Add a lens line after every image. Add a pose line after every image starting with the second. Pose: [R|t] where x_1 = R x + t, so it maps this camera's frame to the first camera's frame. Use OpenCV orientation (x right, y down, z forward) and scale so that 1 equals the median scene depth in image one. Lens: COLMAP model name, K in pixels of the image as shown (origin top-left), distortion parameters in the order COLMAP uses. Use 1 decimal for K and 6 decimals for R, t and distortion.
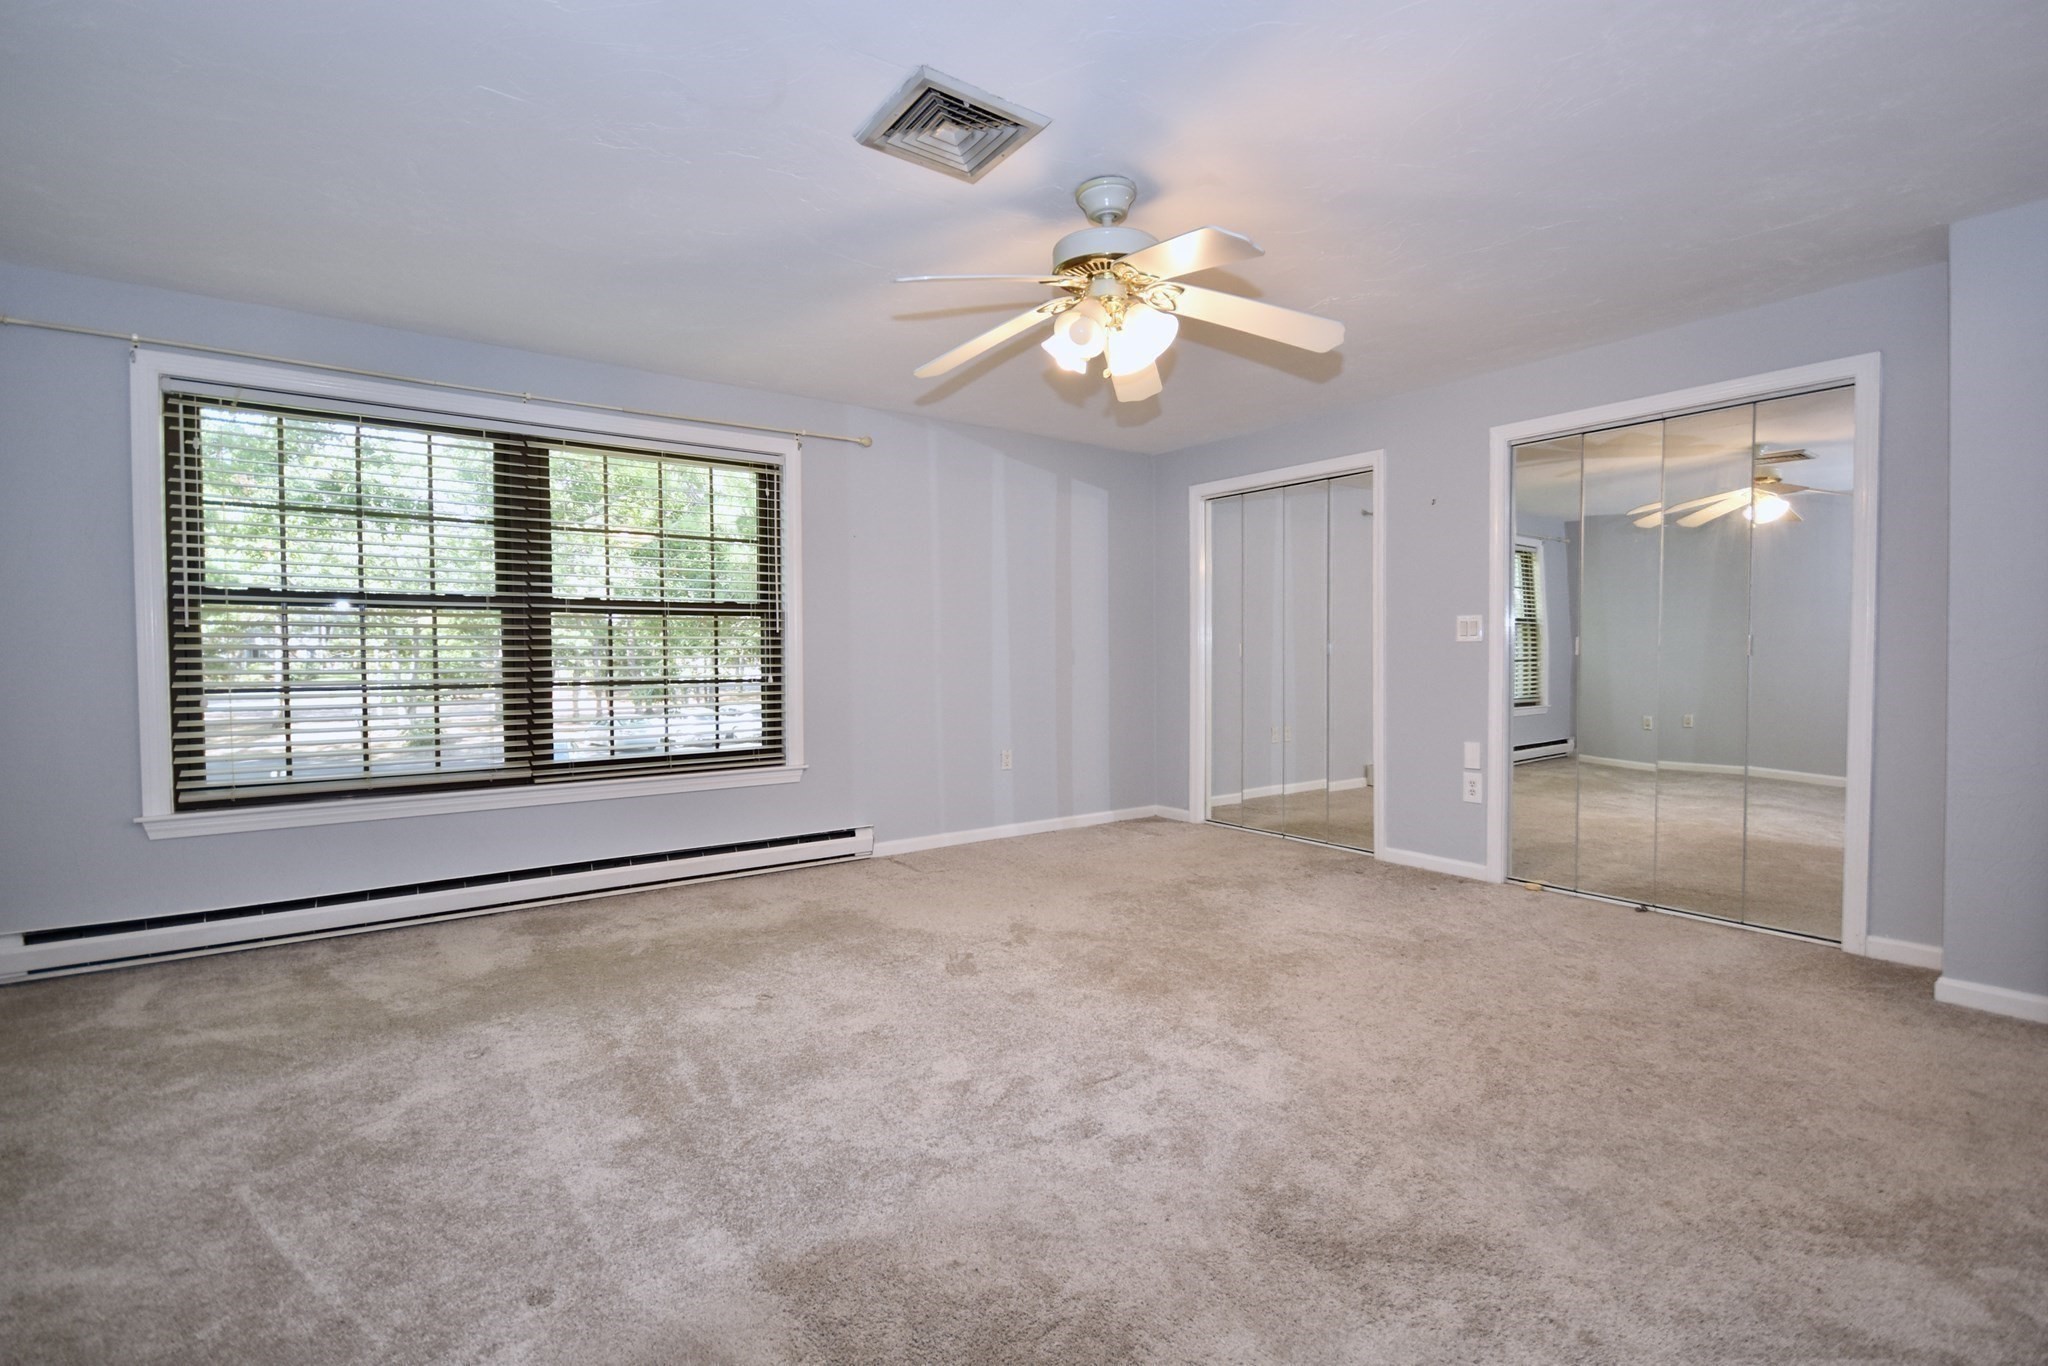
lens RADIAL K [[913.0, 0, 1036.3], [0, 913.0, 678.1], [0, 0, 1]] dist [0.001244, -0.001956]
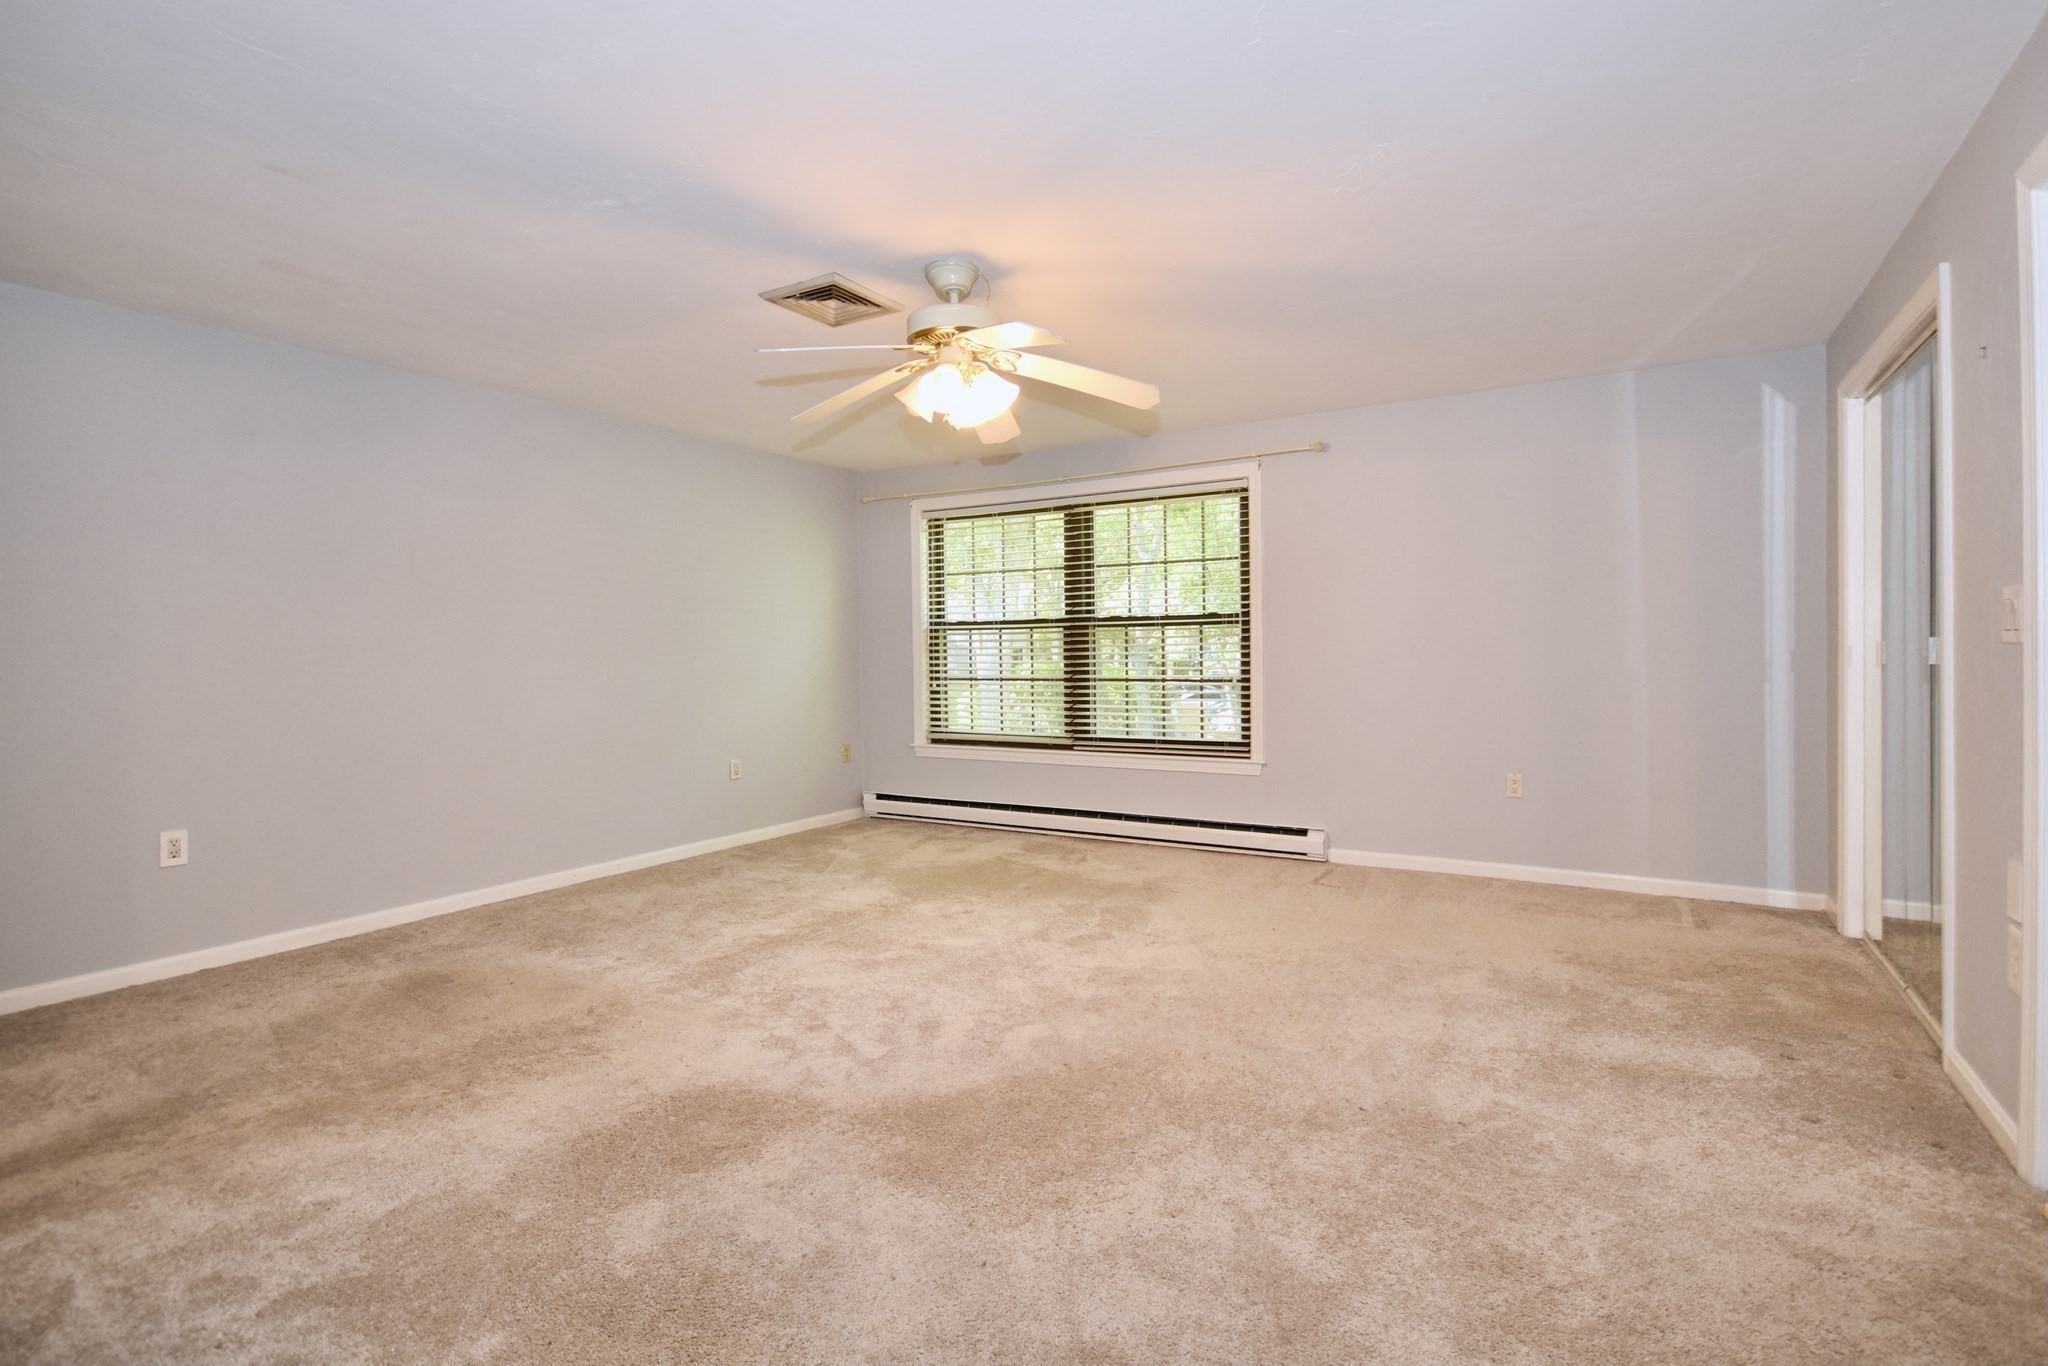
lens RADIAL K [[913.0, 0, 1039.0], [0, 913.0, 671.5], [0, 0, 1]] dist [0.001244, -0.001956]
pose [[0.407244, 0.024911, -0.912980, 0.713002], [-0.007342, 0.999685, 0.024002, -0.039464], [0.913290, -0.003071, 0.407299, 0.364235]]
